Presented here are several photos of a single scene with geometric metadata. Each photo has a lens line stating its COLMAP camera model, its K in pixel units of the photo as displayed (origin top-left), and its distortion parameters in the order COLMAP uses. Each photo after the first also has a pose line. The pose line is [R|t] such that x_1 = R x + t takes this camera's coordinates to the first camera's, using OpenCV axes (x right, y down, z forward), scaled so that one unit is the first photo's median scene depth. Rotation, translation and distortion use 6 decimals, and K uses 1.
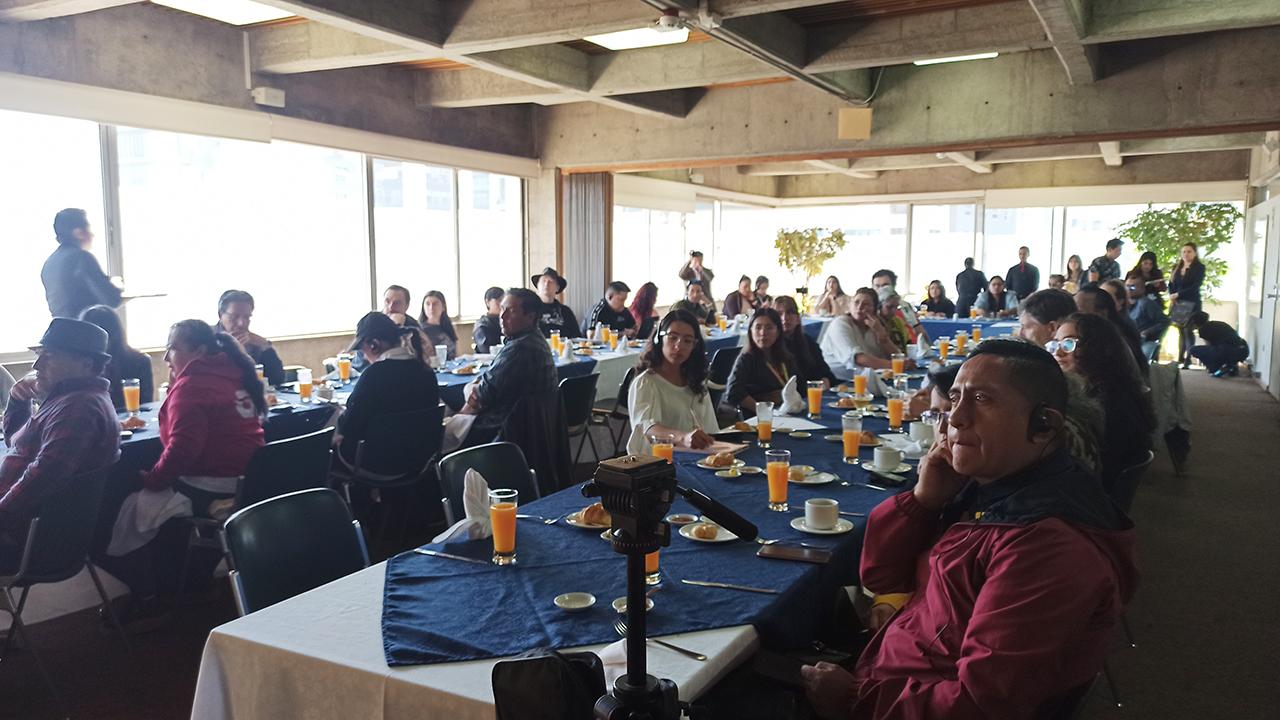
lens RADIAL K [[950.7, 0, 640.0], [0, 950.7, 360.0], [0, 0, 1]] dist [0.063924, -0.043235]
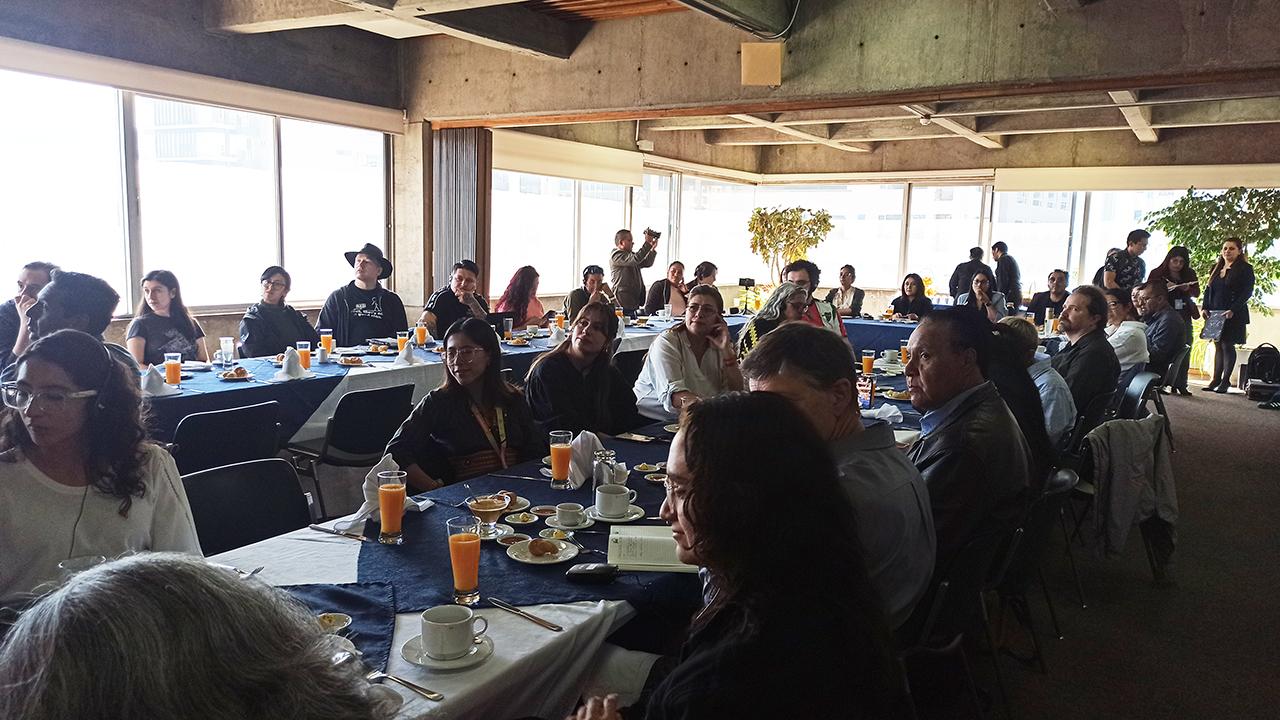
lens RADIAL K [[950.7, 0, 640.0], [0, 950.7, 360.0], [0, 0, 1]] dist [0.063924, -0.043235]
pose [[0.998074, 0.034909, -0.051283, 0.143281], [-0.033868, 0.999205, 0.021030, -0.023101], [0.051977, -0.019253, 0.998463, 0.198304]]
